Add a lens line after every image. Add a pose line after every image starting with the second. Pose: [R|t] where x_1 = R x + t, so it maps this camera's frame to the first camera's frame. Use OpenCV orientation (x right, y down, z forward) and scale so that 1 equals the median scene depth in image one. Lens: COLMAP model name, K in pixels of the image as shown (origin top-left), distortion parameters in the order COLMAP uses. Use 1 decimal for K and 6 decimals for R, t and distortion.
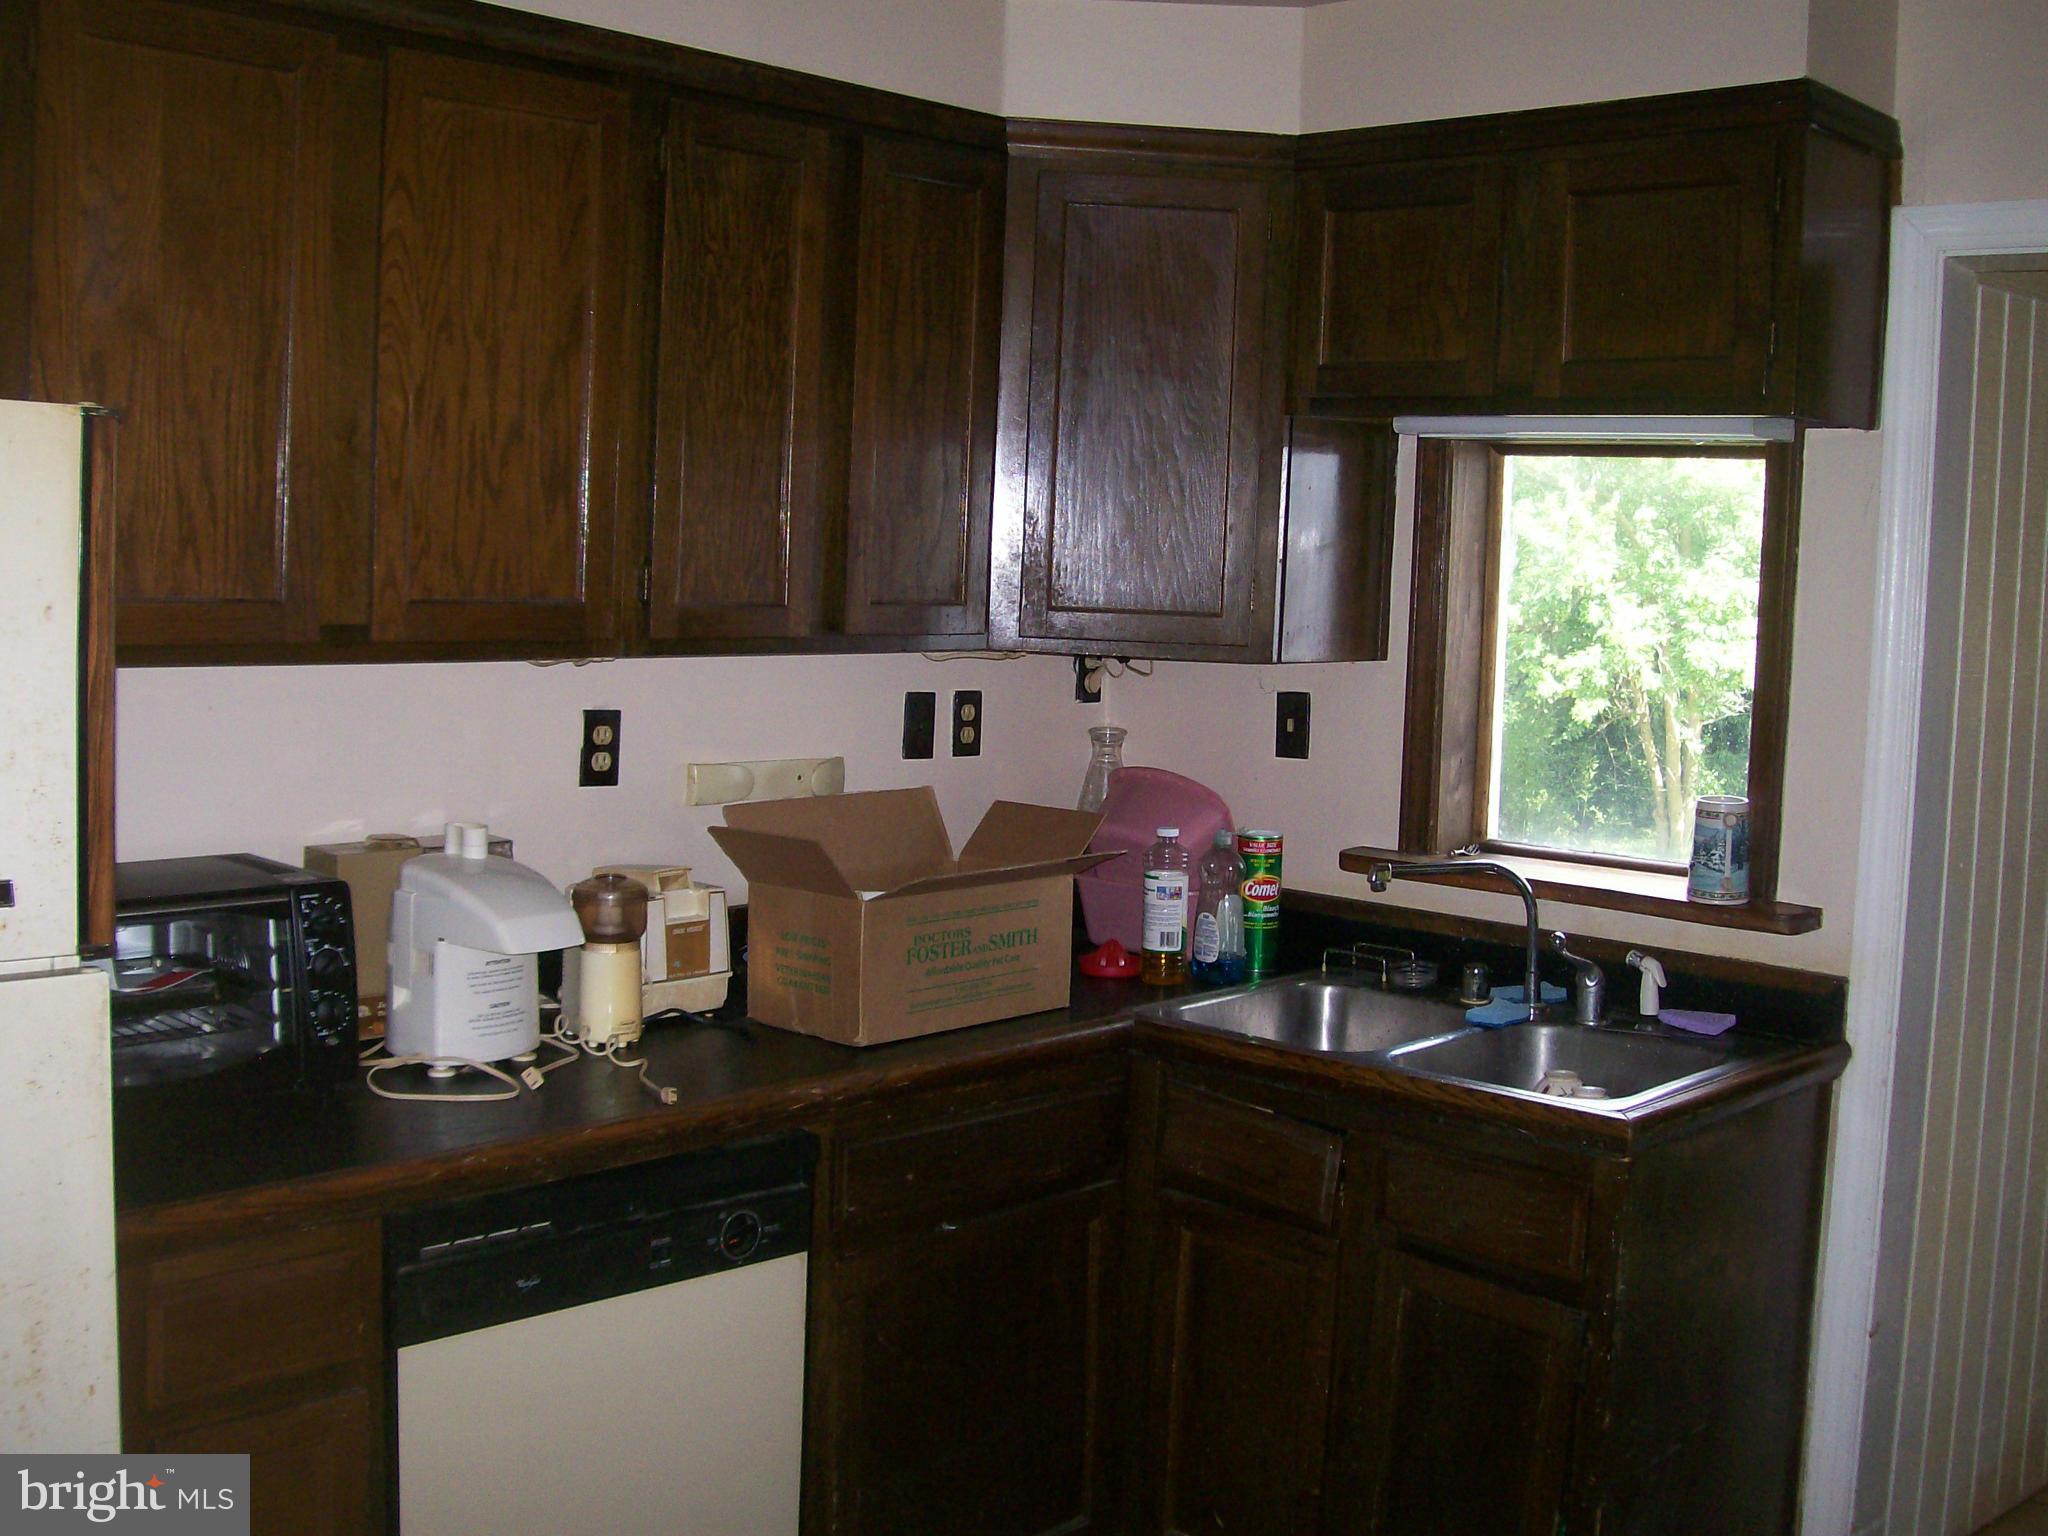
lens RADIAL K [[2238.3, 0, 1033.0], [0, 2238.3, 735.1], [0, 0, 1]] dist [-0.173320, 0.120012]
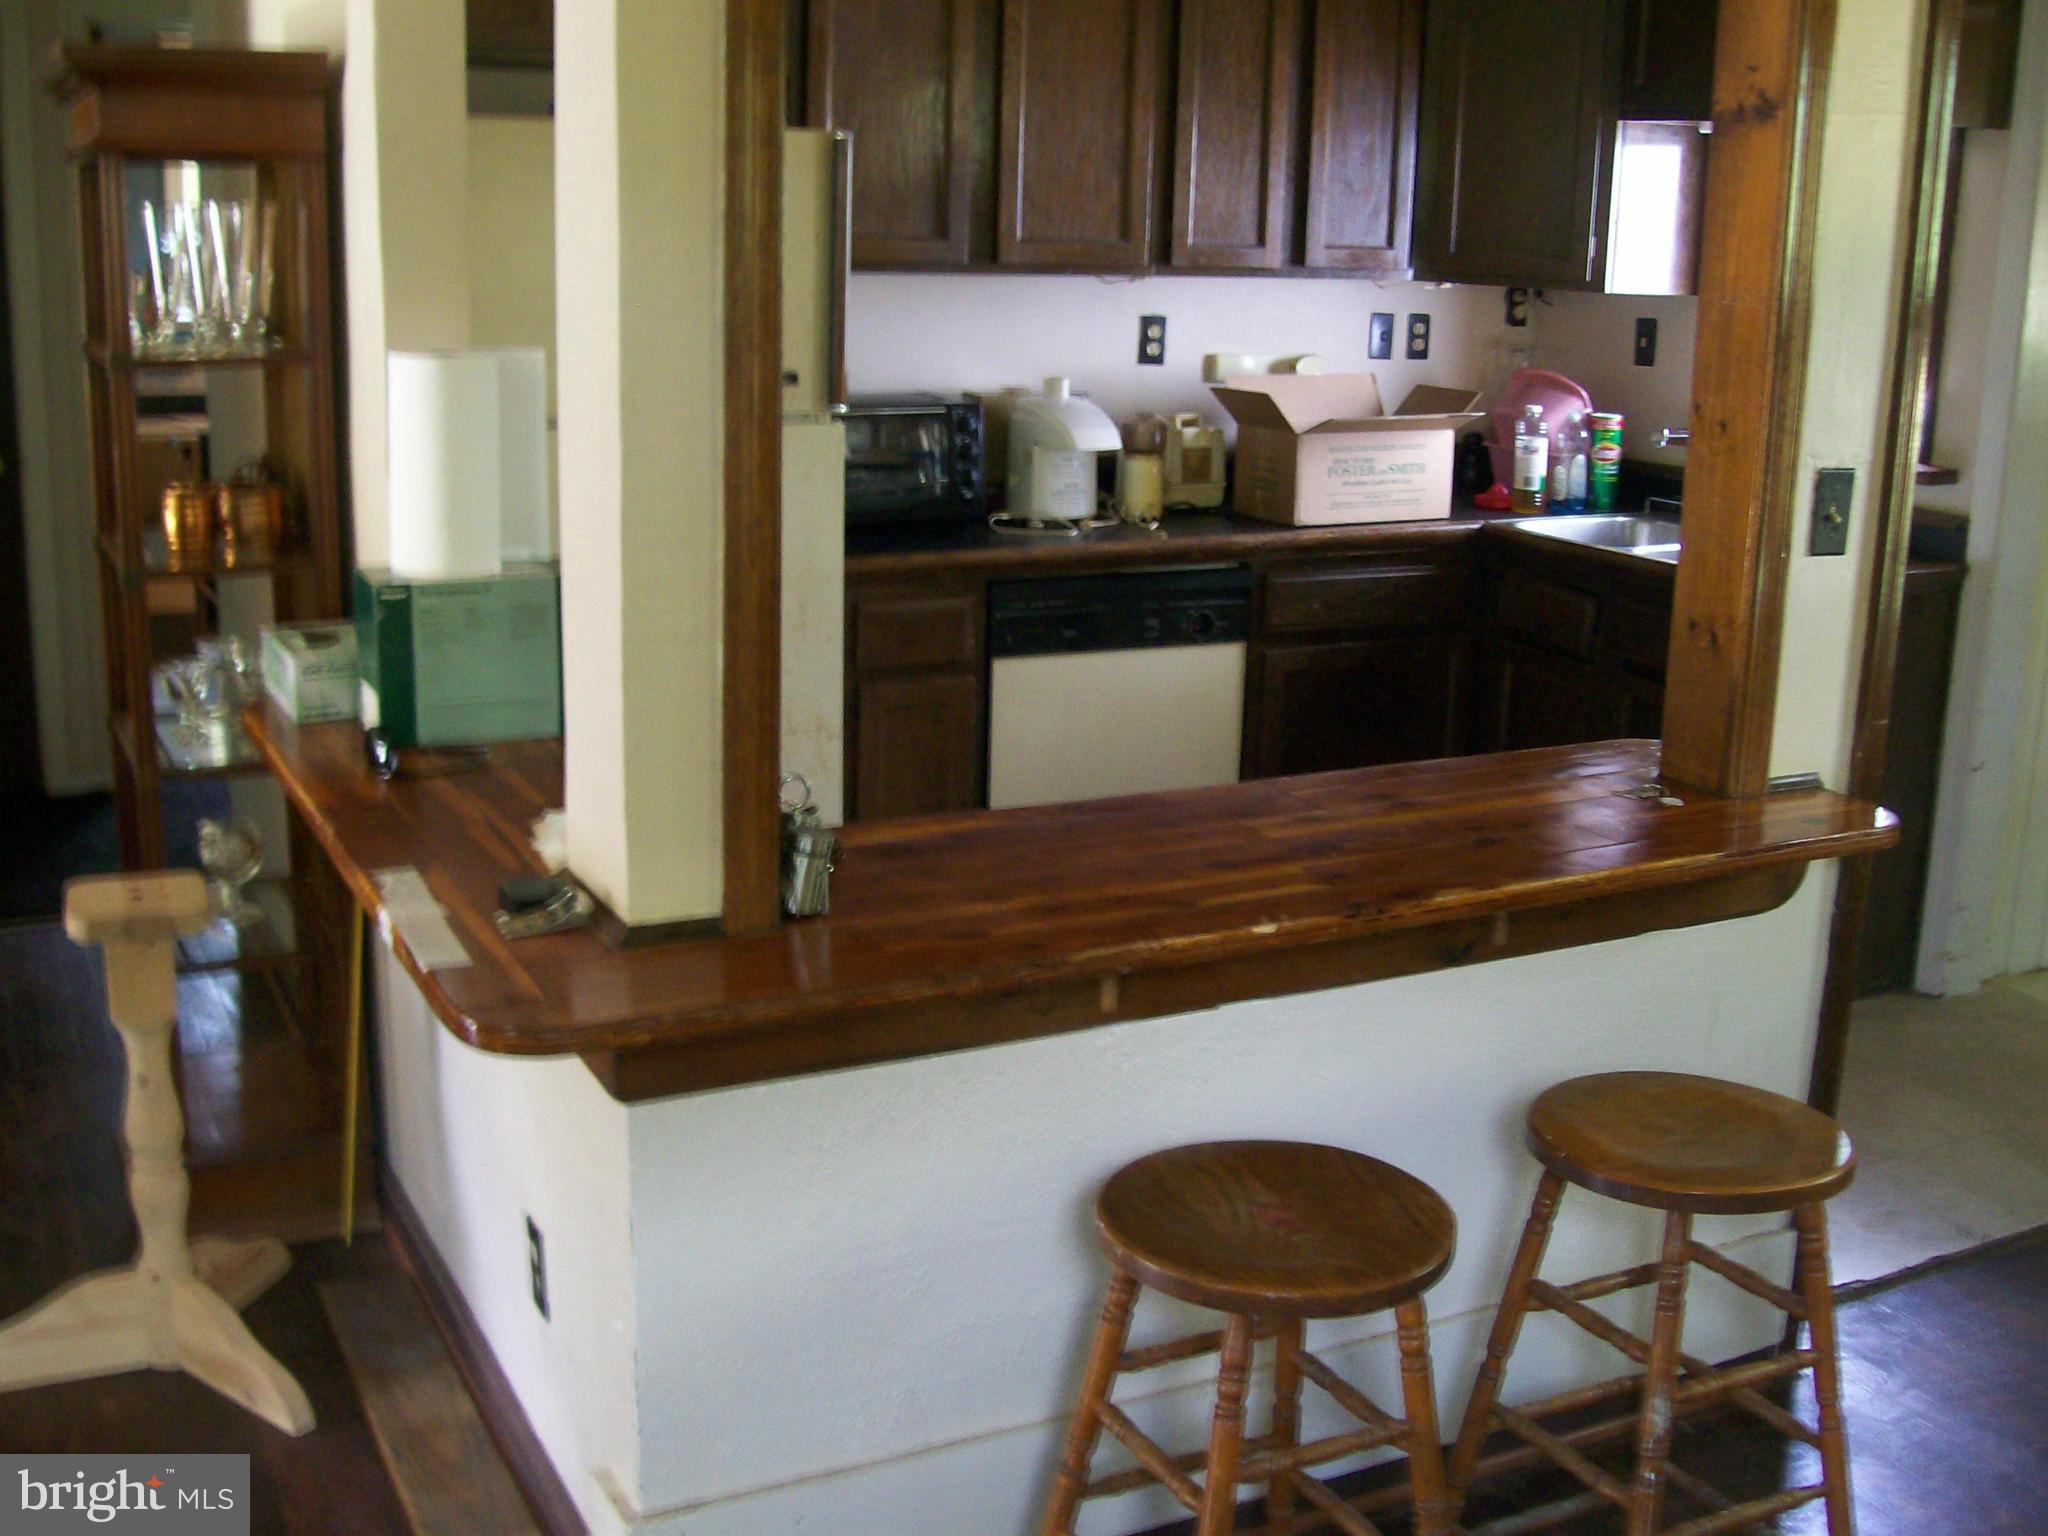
lens RADIAL K [[2238.3, 0, 1033.0], [0, 2238.3, 735.1], [0, 0, 1]] dist [-0.173320, 0.120012]
pose [[0.948088, 0.065629, -0.311162, 0.241298], [-0.021281, 0.989373, 0.143833, 0.060224], [0.317295, -0.129744, 0.939409, -0.552549]]
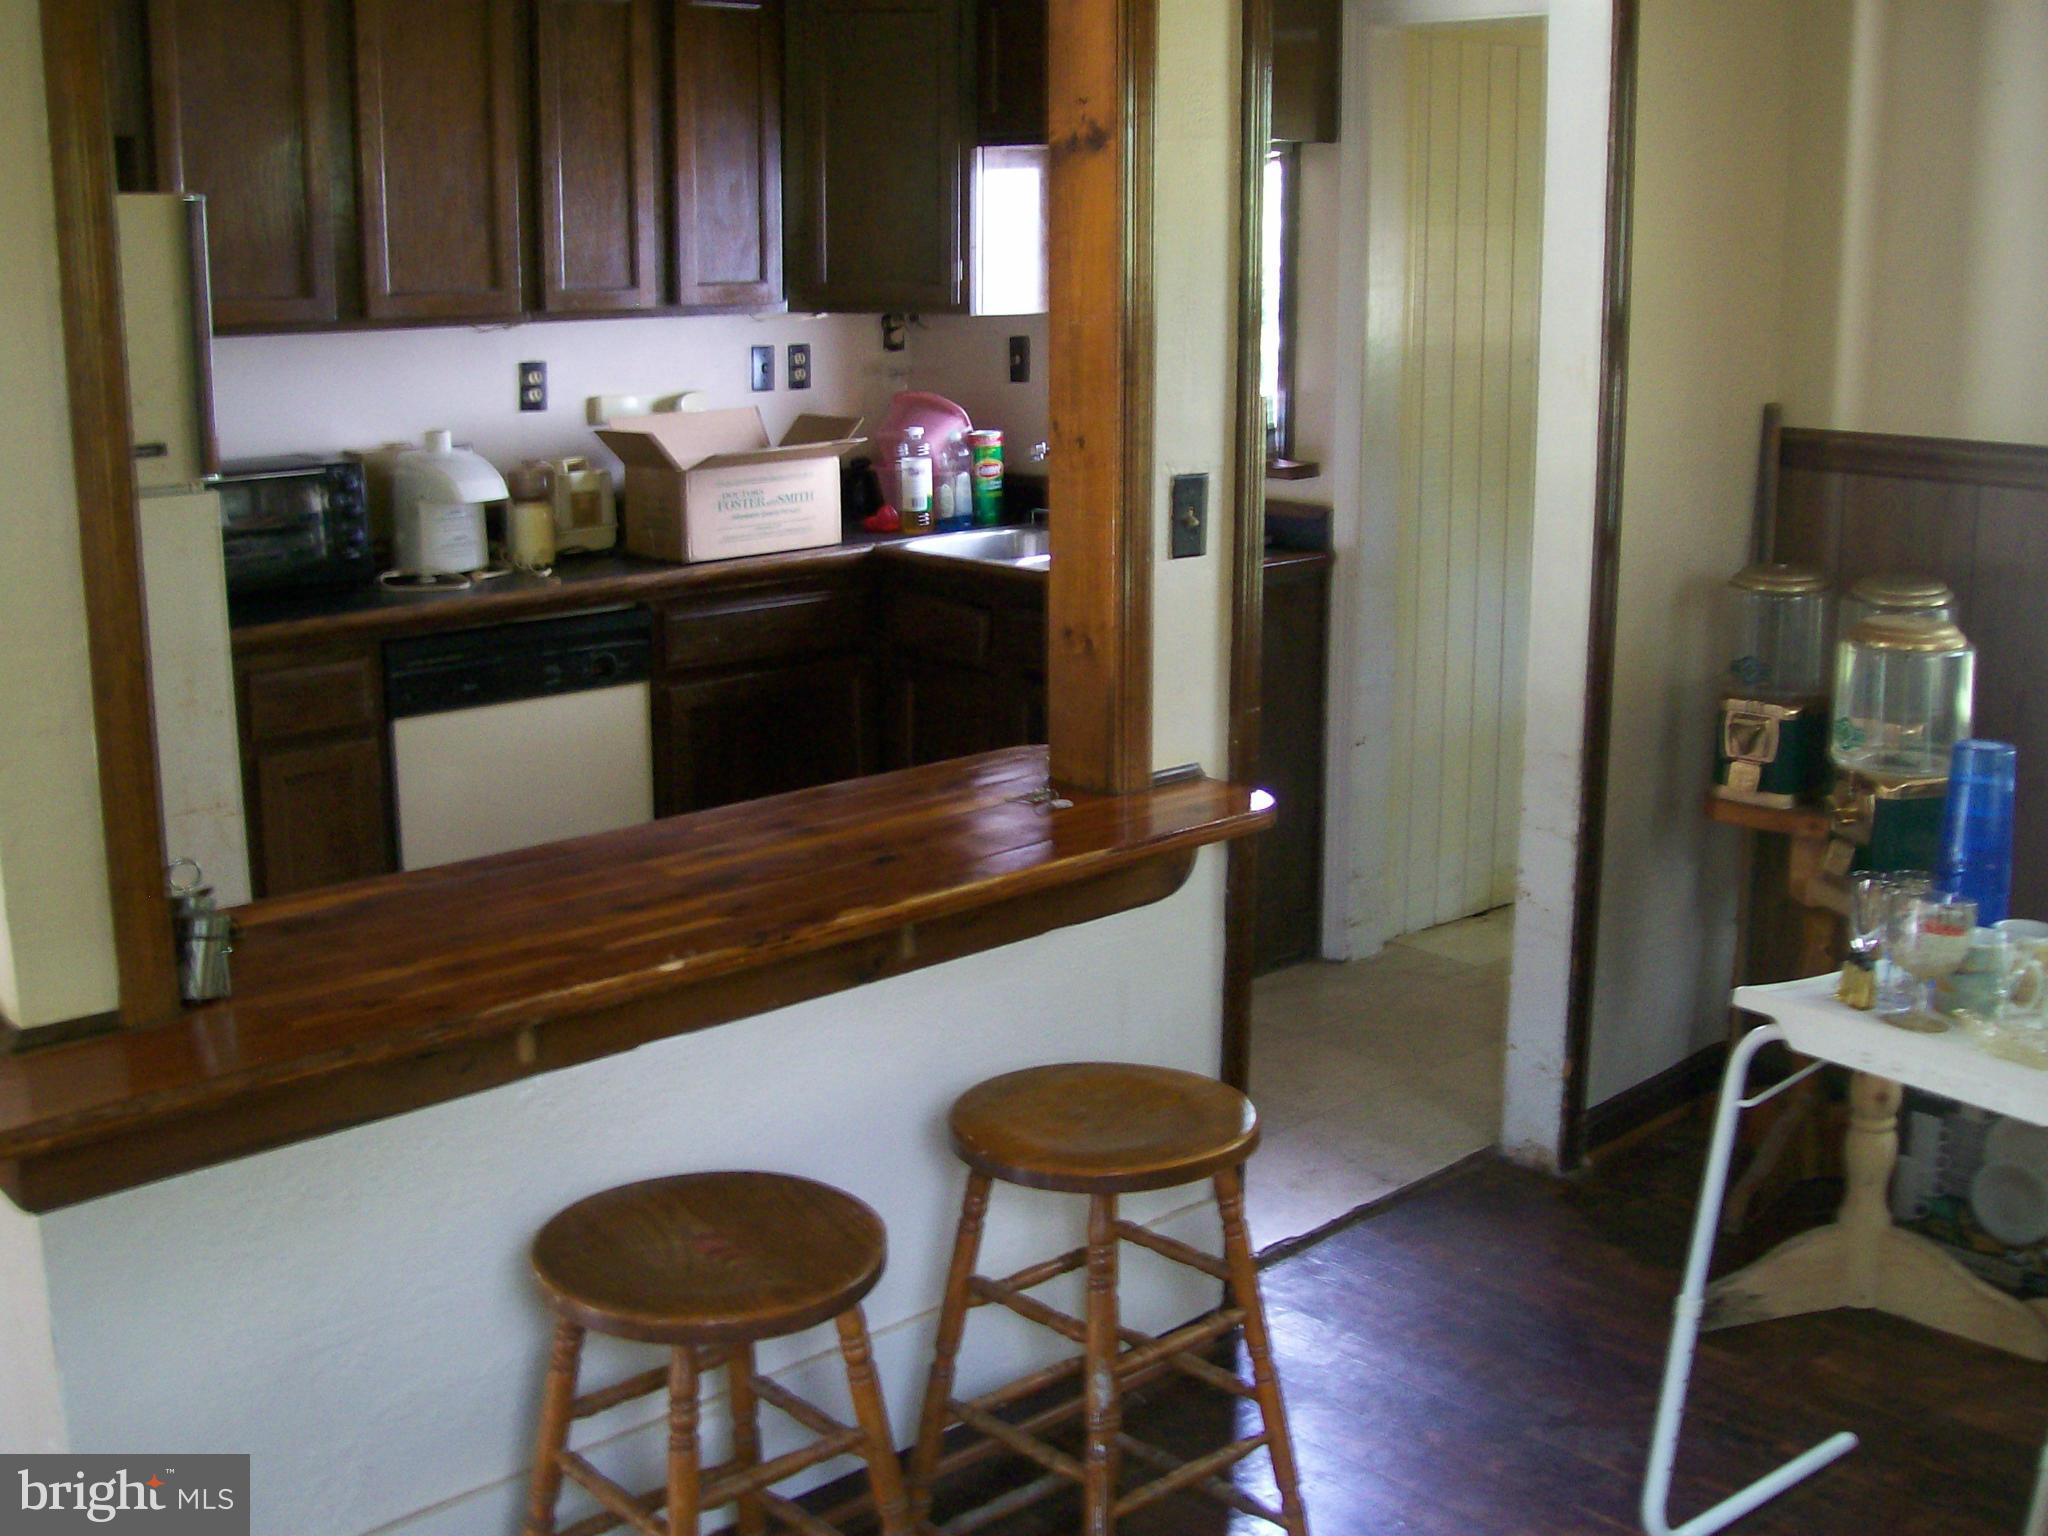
lens RADIAL K [[2238.3, 0, 1033.0], [0, 2238.3, 735.1], [0, 0, 1]] dist [-0.173320, 0.120012]
pose [[0.997802, -0.021897, -0.062537, 0.257679], [0.030053, 0.990712, 0.132617, 0.055733], [0.059052, -0.134205, 0.989193, -0.565252]]
